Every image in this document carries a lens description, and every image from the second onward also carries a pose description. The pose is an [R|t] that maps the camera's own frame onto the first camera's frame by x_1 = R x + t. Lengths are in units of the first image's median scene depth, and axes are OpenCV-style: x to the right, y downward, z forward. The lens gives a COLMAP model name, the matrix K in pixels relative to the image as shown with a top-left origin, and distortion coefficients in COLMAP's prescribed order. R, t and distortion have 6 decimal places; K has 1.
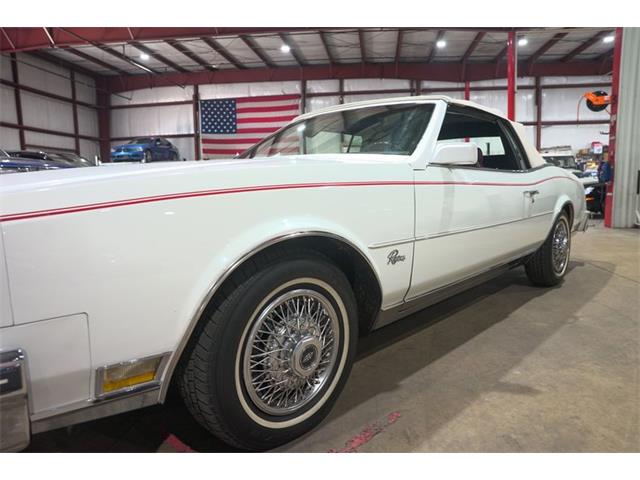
lens RADIAL K [[436.8, 0, 321.4], [0, 436.8, 239.4], [0, 0, 1]] dist [-0.121987, 0.091651]
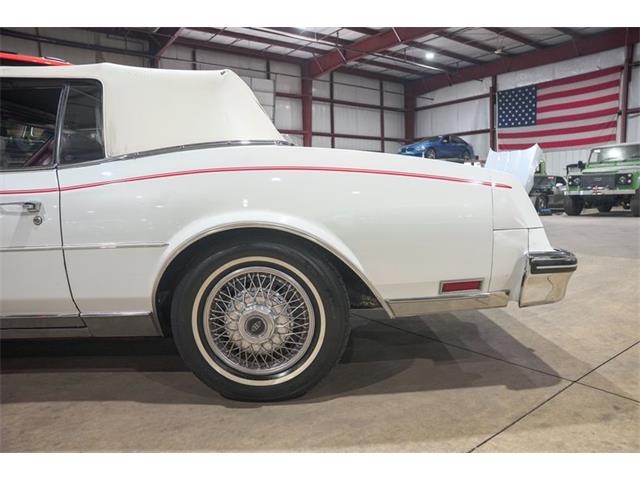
lens RADIAL K [[436.8, 0, 320.5], [0, 436.8, 239.4], [0, 0, 1]] dist [-0.121987, 0.091651]
pose [[0.693662, 0.082912, -0.715513, 0.149637], [-0.079976, 0.996076, 0.037889, -0.015441], [0.715847, 0.030942, 0.697572, 0.116593]]
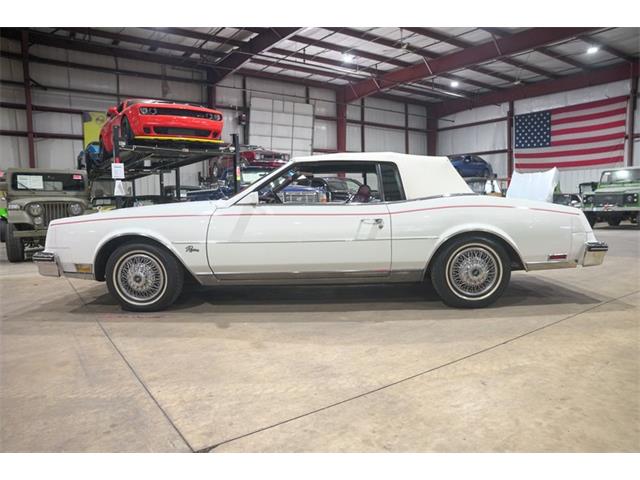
lens RADIAL K [[436.8, 0, 321.0], [0, 436.8, 238.7], [0, 0, 1]] dist [-0.121987, 0.091651]
pose [[0.683931, 0.066788, -0.726483, 0.172389], [-0.087183, 0.996147, 0.009503, -0.007007], [0.724319, 0.056838, 0.687118, -0.002209]]
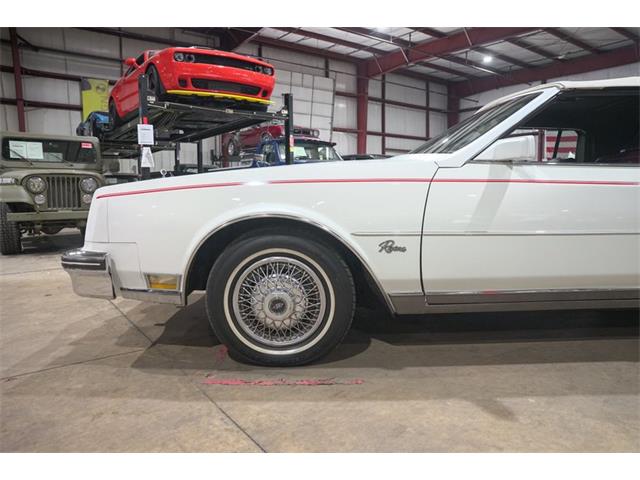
lens RADIAL K [[436.8, 0, 322.7], [0, 436.8, 240.6], [0, 0, 1]] dist [-0.121987, 0.091651]
pose [[0.701136, 0.097920, -0.706272, 0.064982], [-0.095665, 0.994488, 0.042909, -0.000458], [0.706581, 0.037480, 0.706639, 0.007485]]
